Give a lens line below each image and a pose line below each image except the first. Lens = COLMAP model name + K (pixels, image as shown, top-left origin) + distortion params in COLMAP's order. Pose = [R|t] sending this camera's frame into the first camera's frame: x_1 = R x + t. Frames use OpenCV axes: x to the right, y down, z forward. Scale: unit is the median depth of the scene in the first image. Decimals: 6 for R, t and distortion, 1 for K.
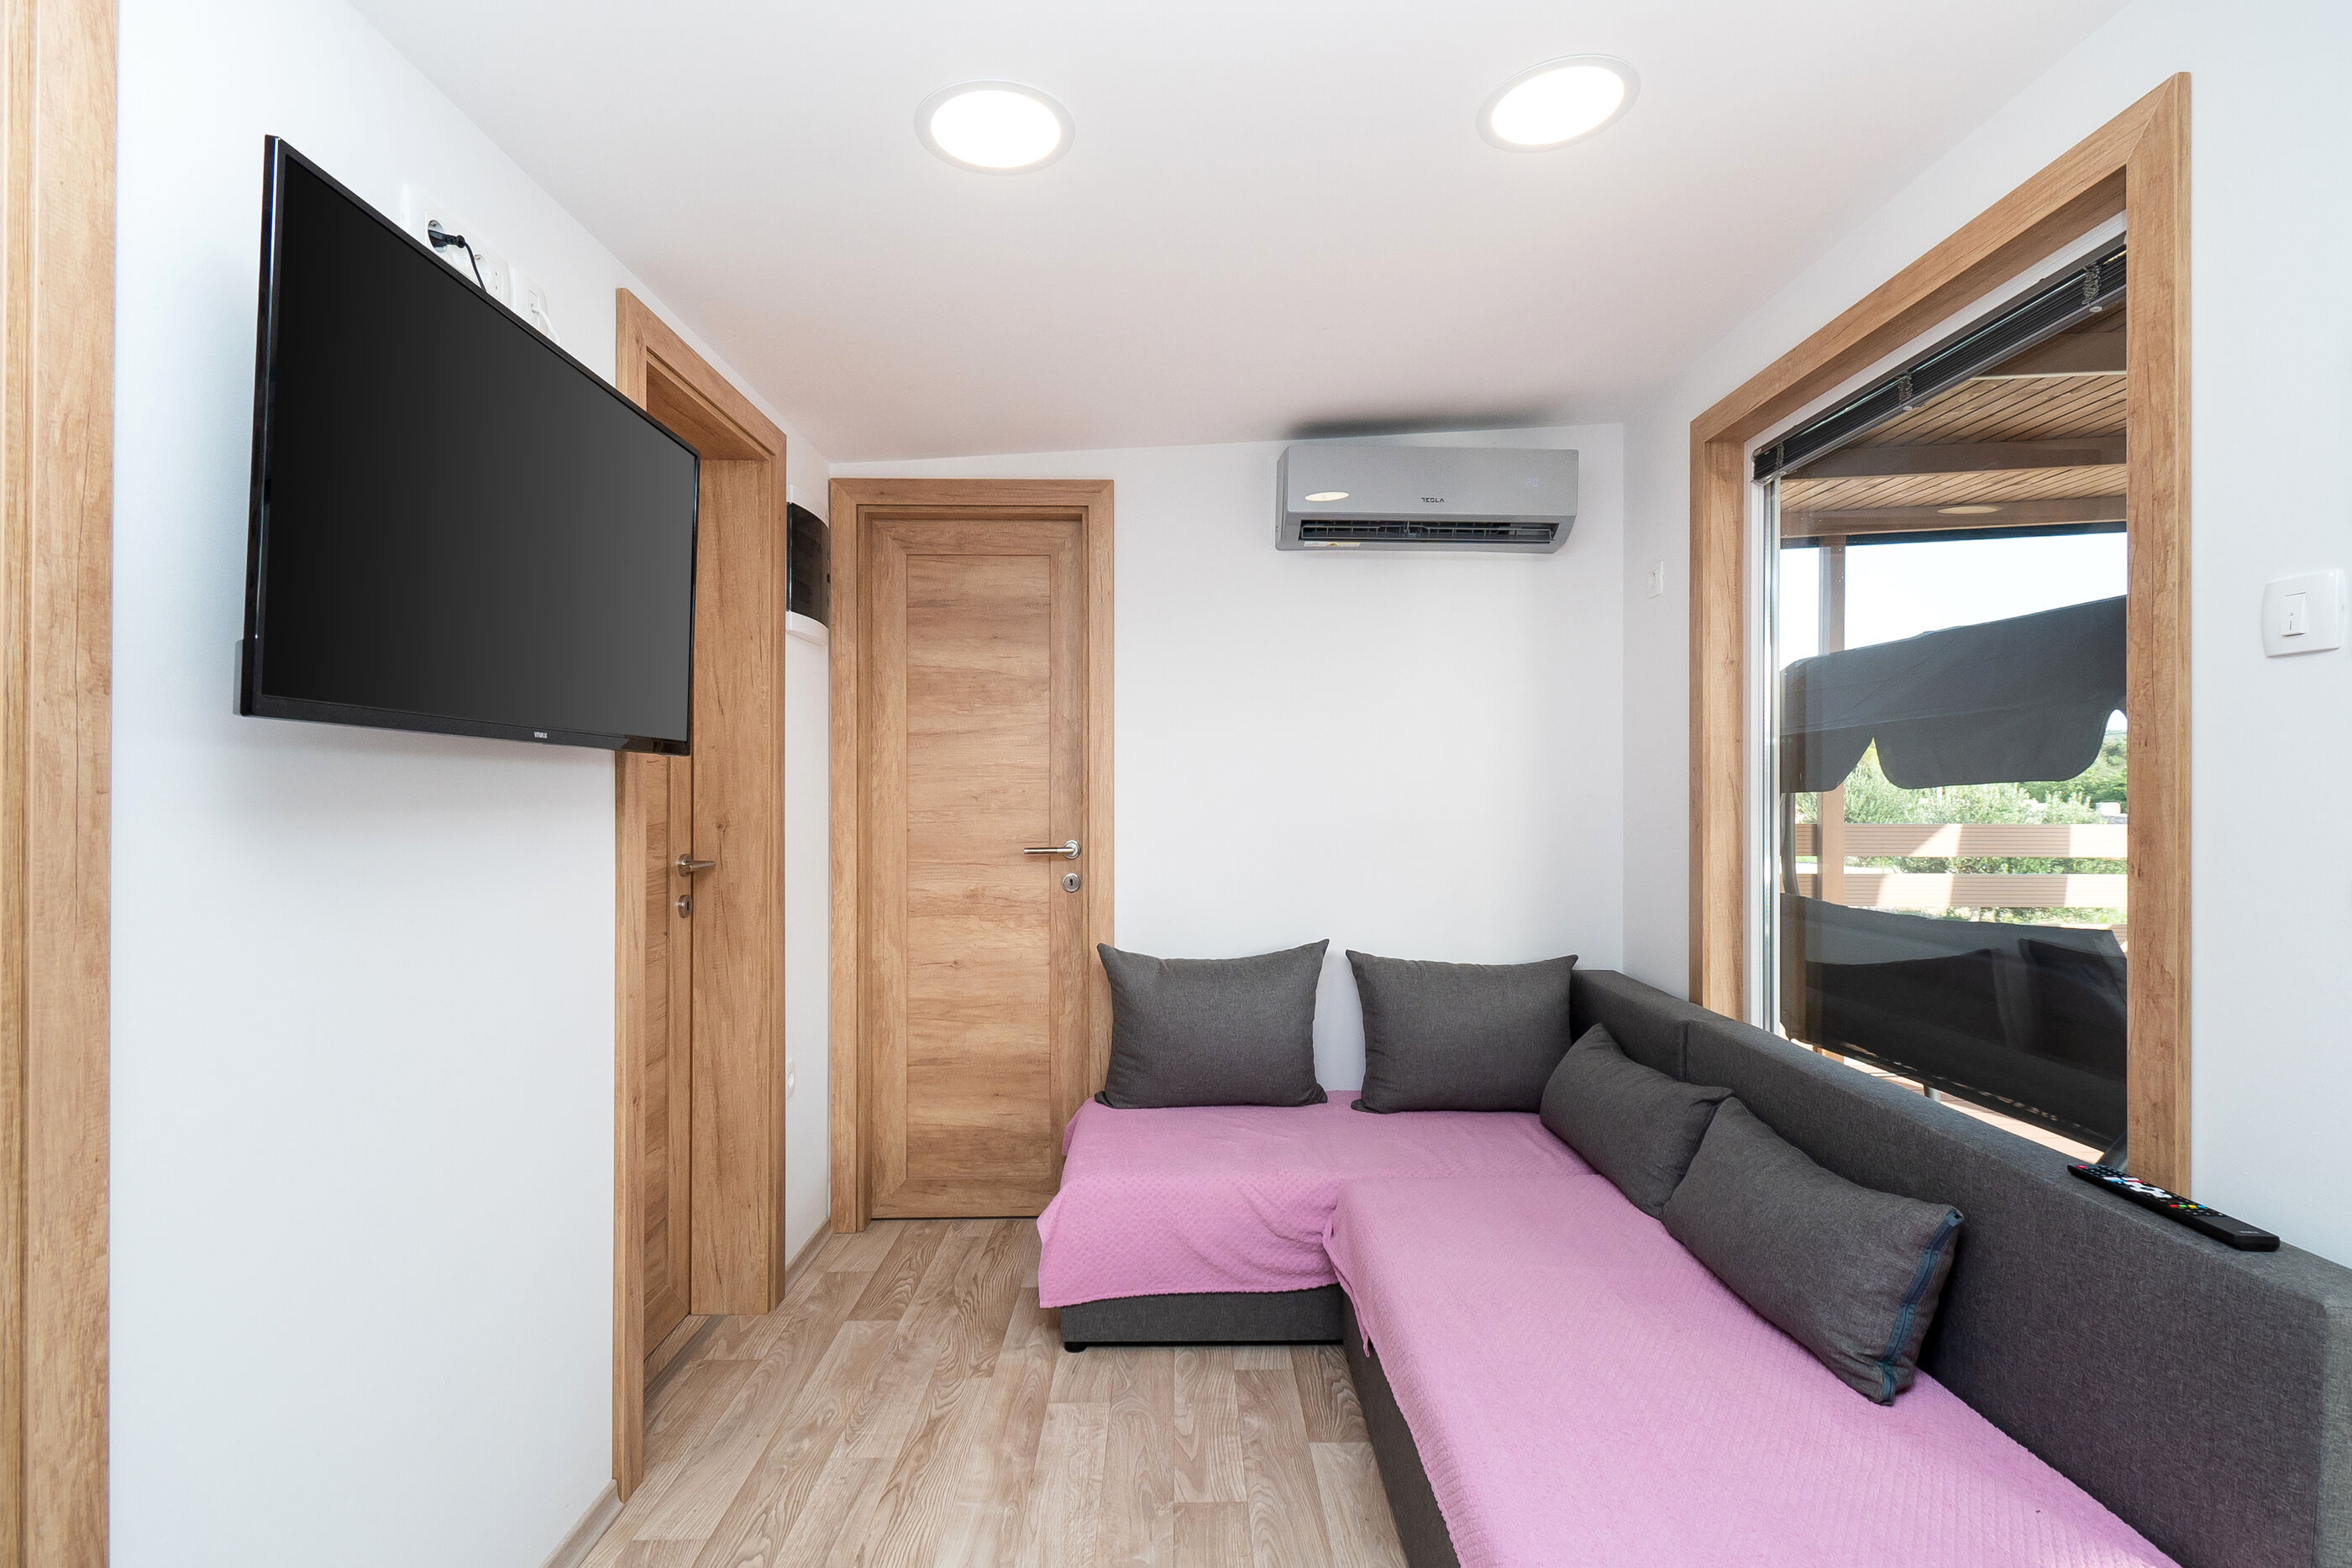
lens RADIAL K [[1088.6, 0, 1158.4], [0, 1088.6, 810.6], [0, 0, 1]] dist [0.014329, -0.004518]
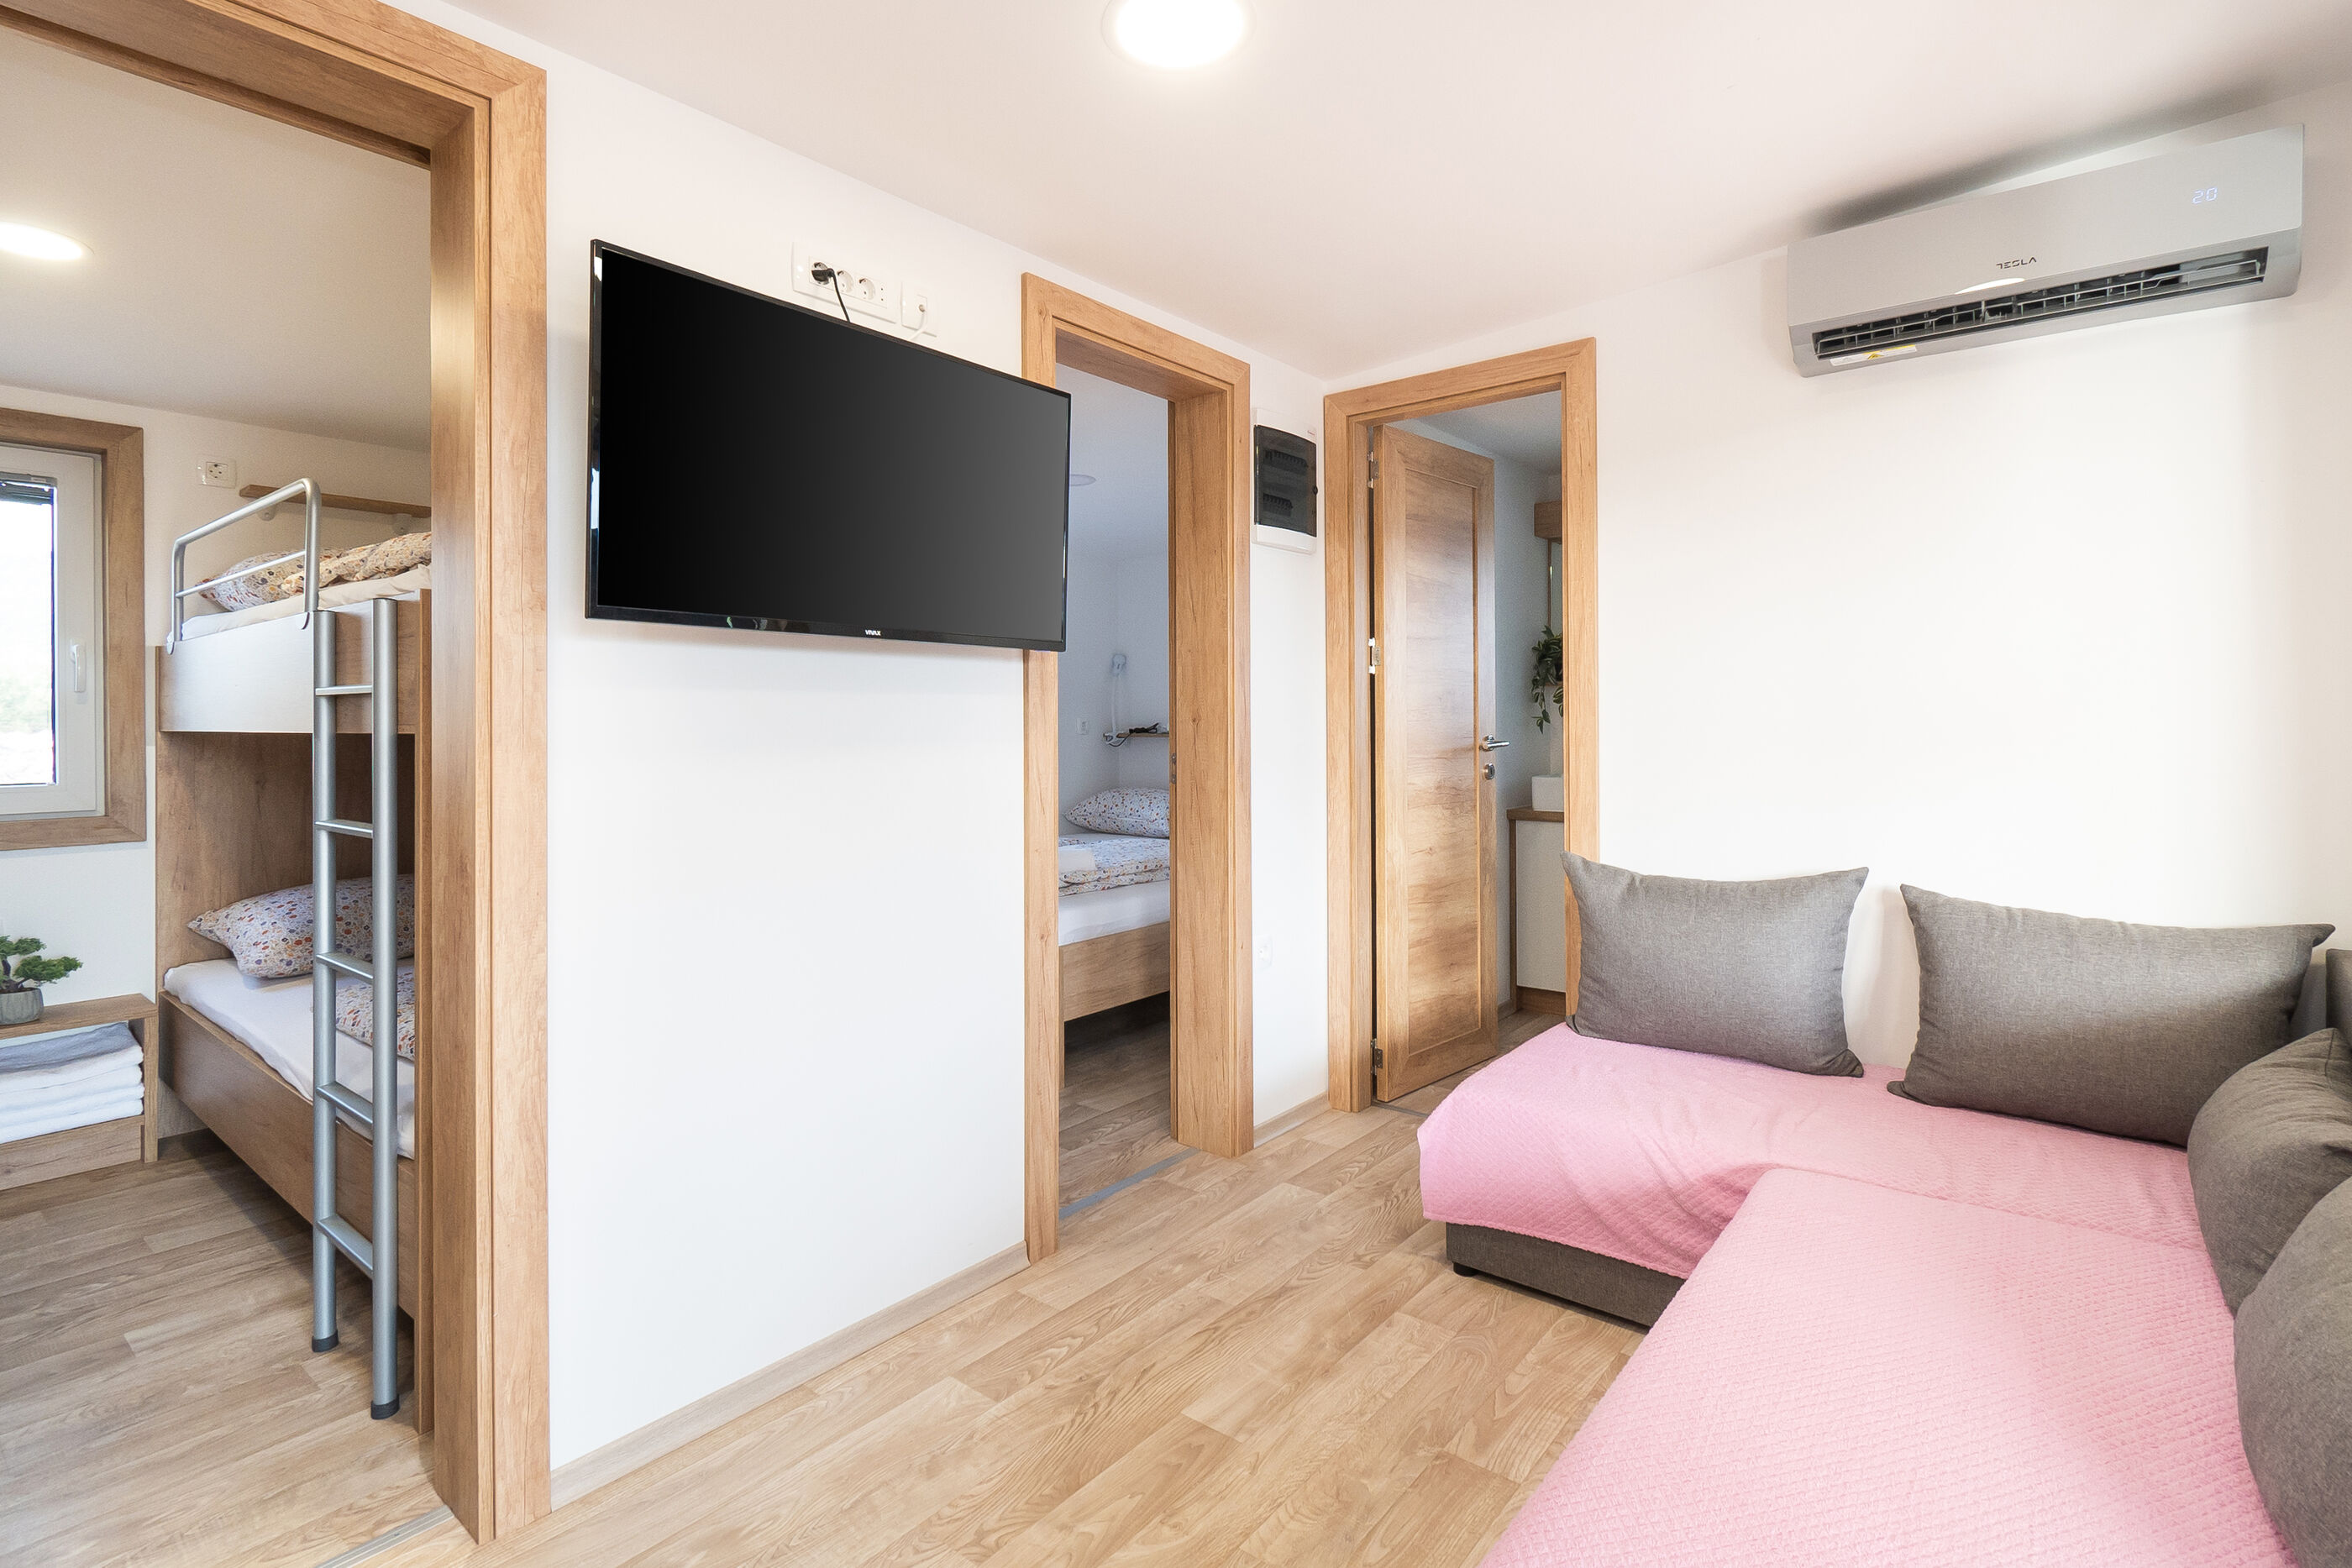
lens RADIAL K [[1088.6, 0, 1277.7], [0, 1088.6, 740.4], [0, 0, 1]] dist [0.014329, -0.004518]
pose [[0.787628, 0.003601, -0.616141, 0.364530], [-0.002708, 0.999993, 0.002384, 0.032563], [0.616145, -0.000209, 0.787633, 0.156667]]
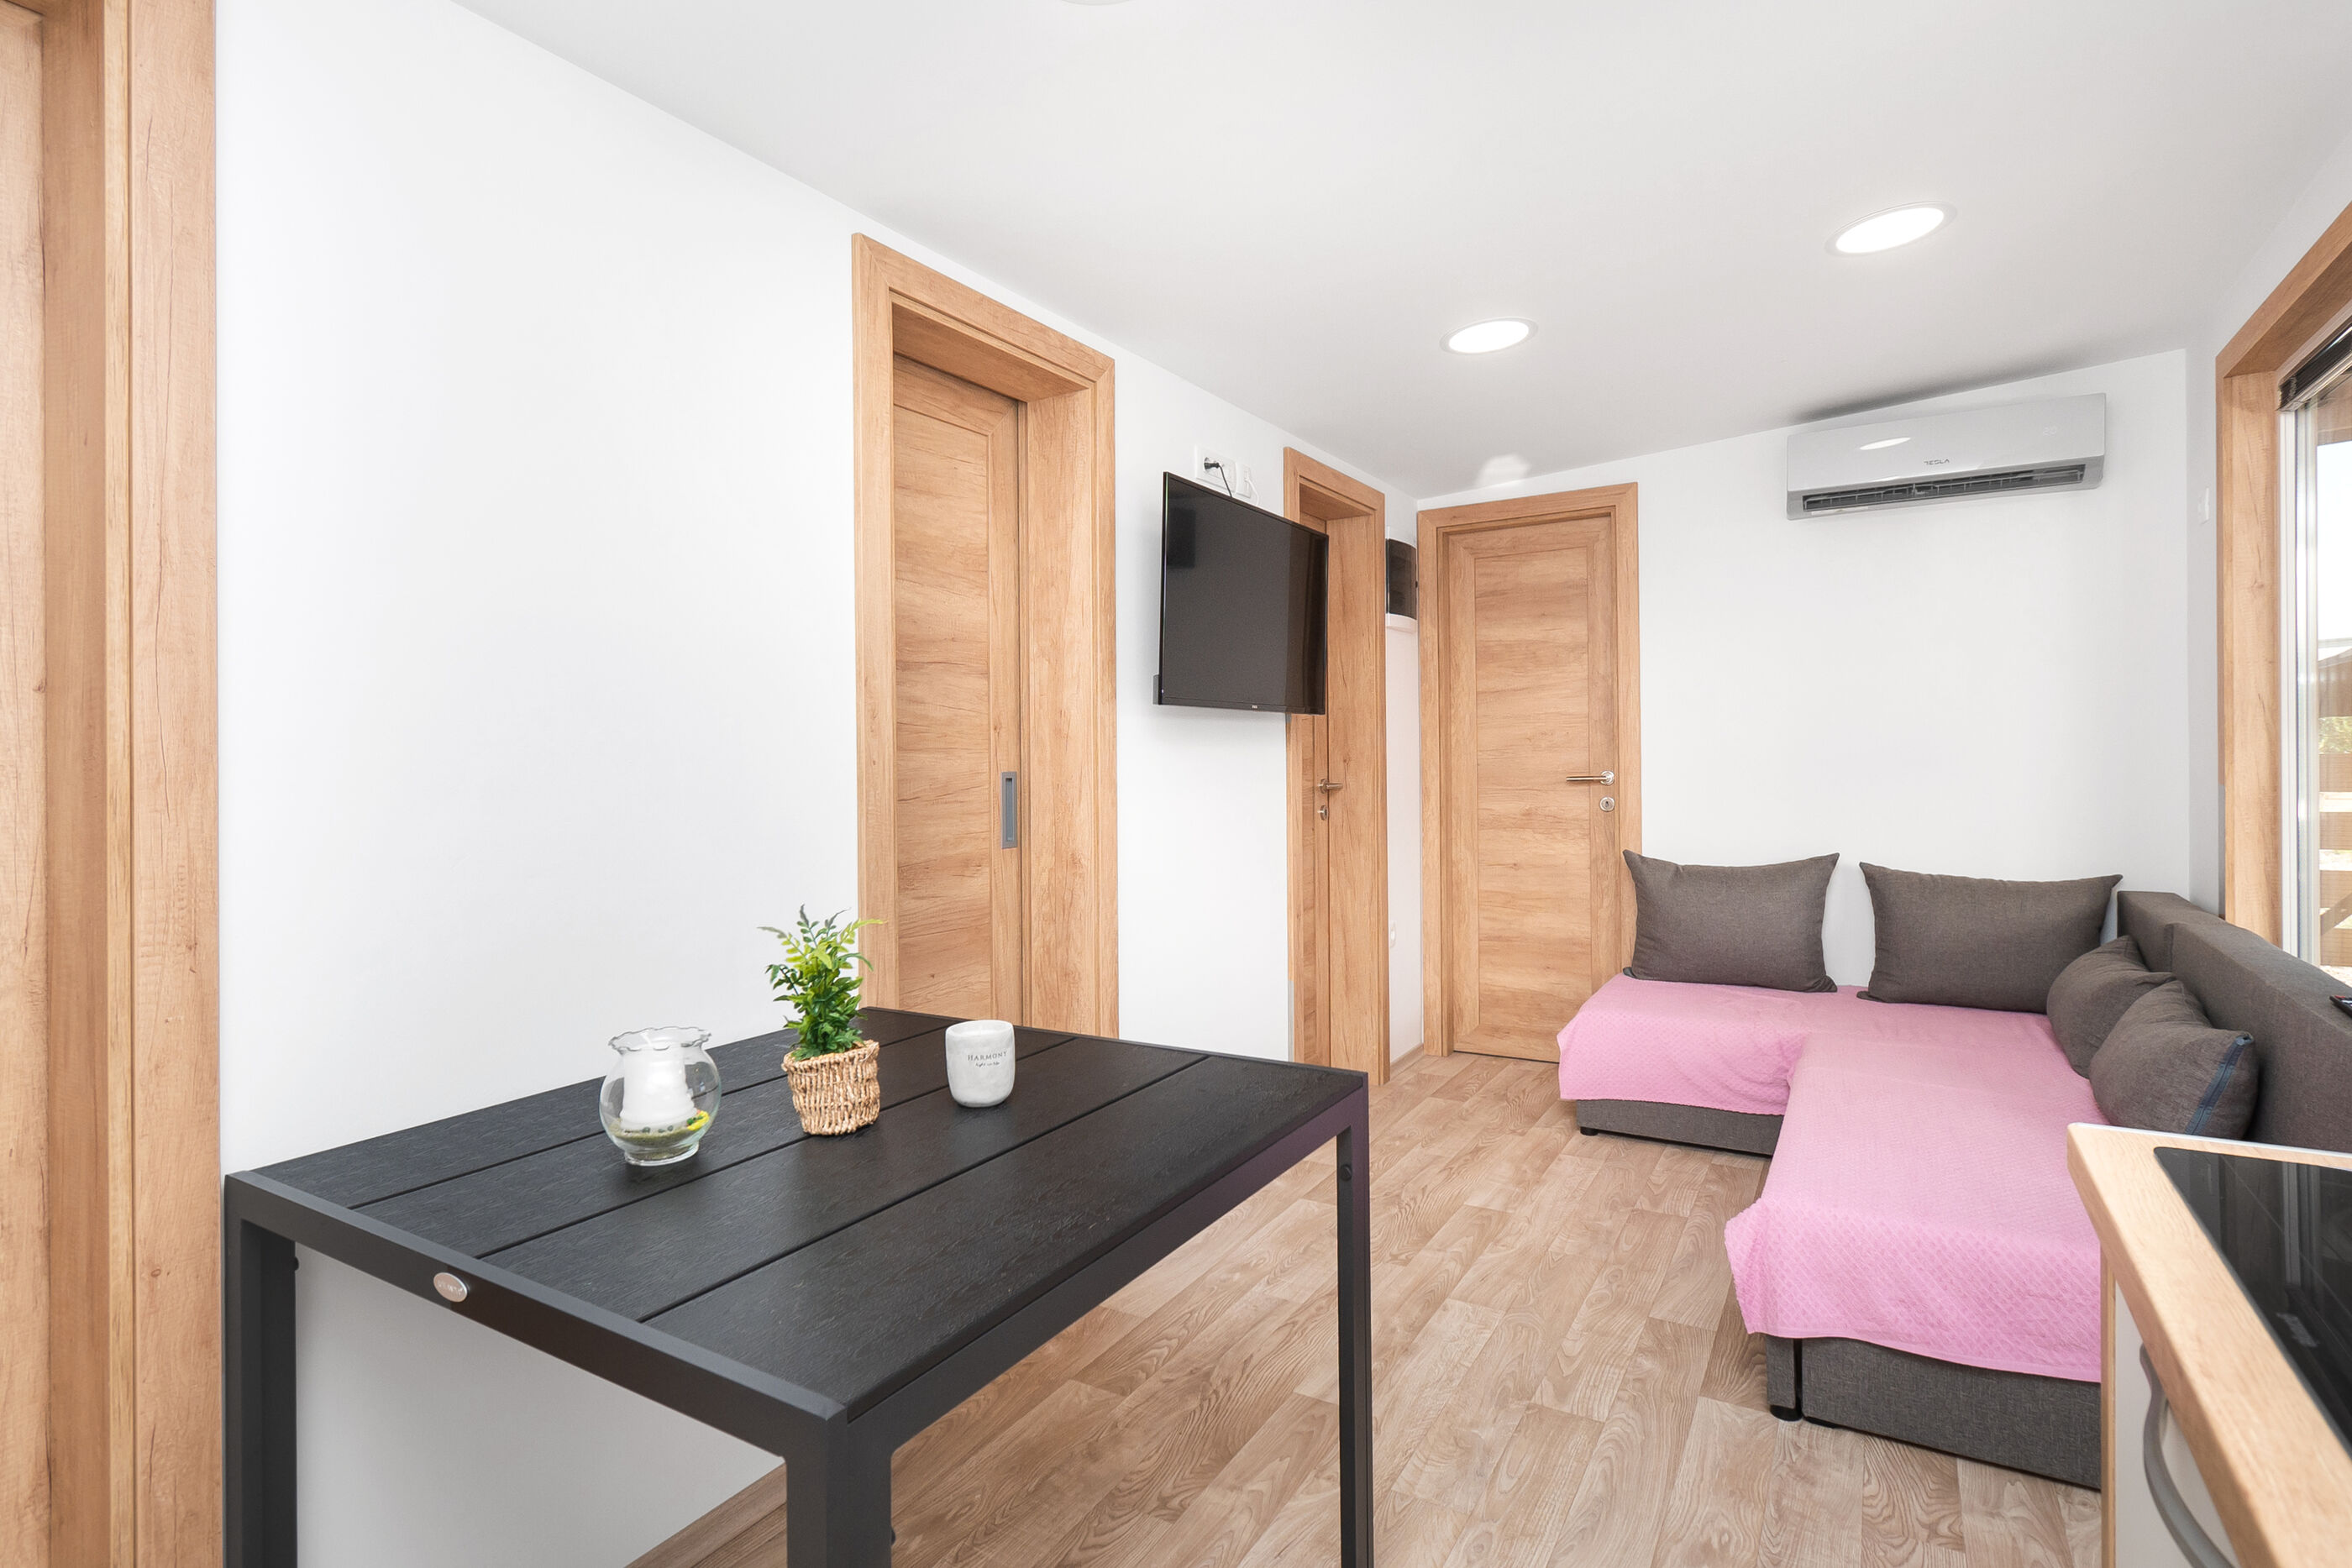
lens RADIAL K [[1198.7, 0, 1167.3], [0, 1198.7, 795.1], [0, 0, 1]] dist [0.004851, 0.001915]
pose [[0.855502, -0.002407, -0.517793, 0.248015], [0.013168, 0.999767, 0.017109, 0.030442], [0.517632, -0.021455, 0.855335, -0.549252]]
